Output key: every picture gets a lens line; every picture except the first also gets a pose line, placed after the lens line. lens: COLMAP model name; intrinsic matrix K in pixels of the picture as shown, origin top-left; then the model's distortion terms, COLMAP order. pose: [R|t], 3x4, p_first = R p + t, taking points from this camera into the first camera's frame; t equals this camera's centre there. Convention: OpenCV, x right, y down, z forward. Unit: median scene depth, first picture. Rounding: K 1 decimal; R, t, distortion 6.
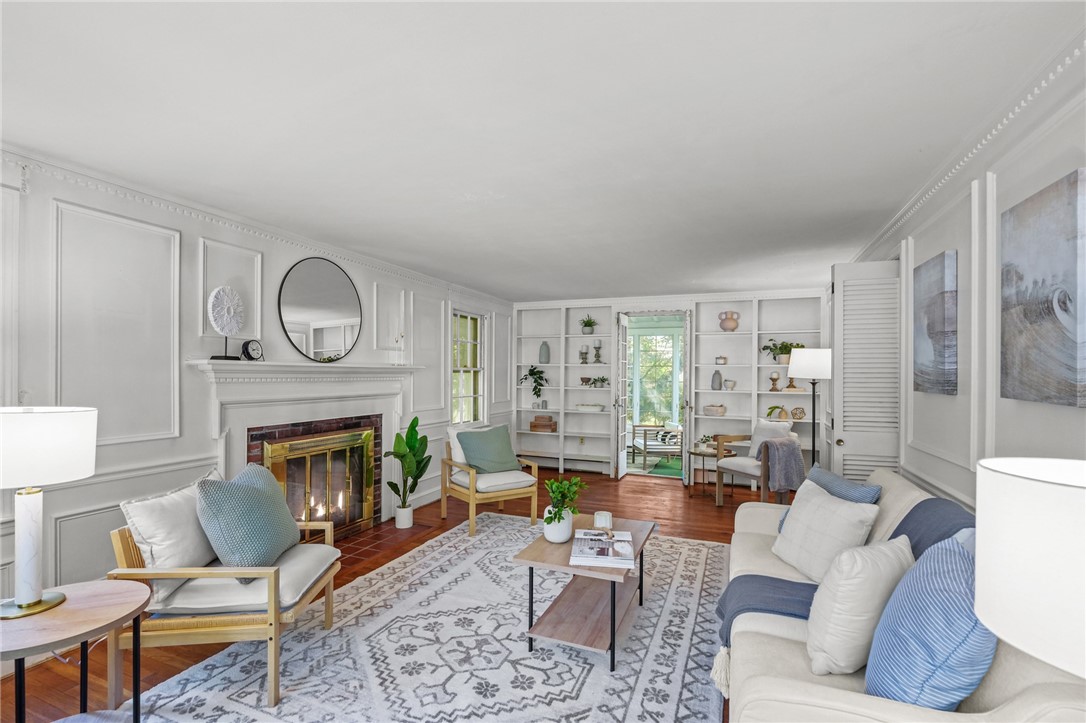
lens RADIAL K [[495.4, 0, 542.4], [0, 495.4, 377.2], [0, 0, 1]] dist [-0.004874, 0.001732]
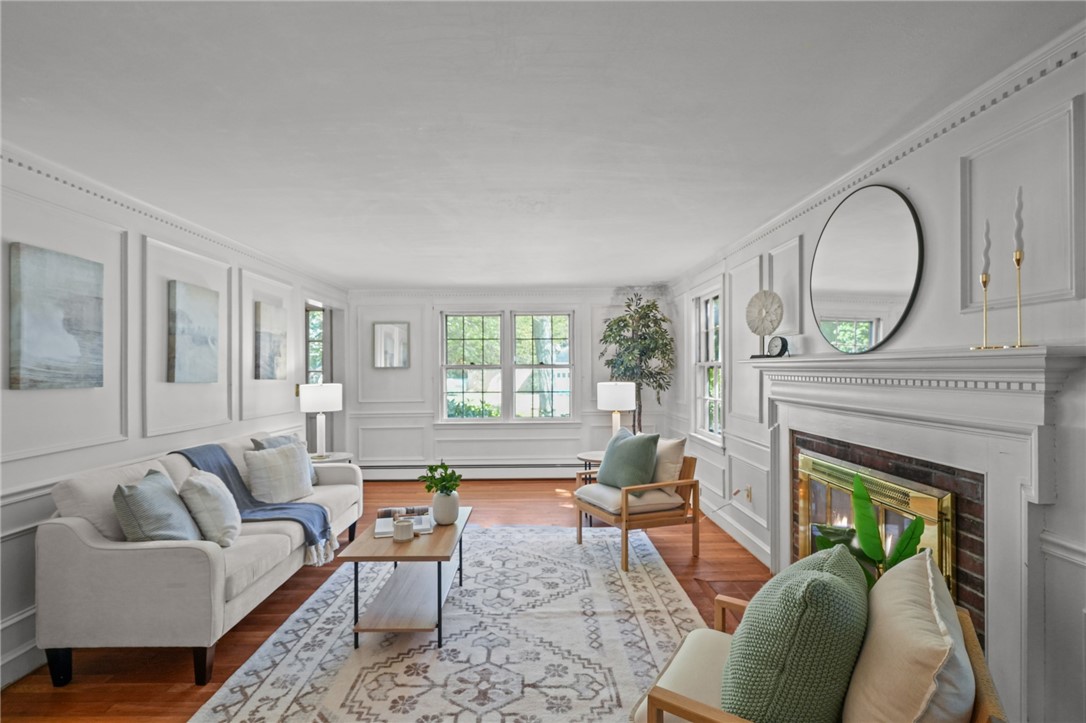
lens RADIAL K [[495.4, 0, 540.6], [0, 495.4, 363.5], [0, 0, 1]] dist [-0.004874, 0.001732]
pose [[-0.922567, -0.008045, -0.385754, 0.203281], [-0.006242, 0.999963, -0.005925, -0.013210], [0.385787, -0.003058, -0.922583, 1.617039]]
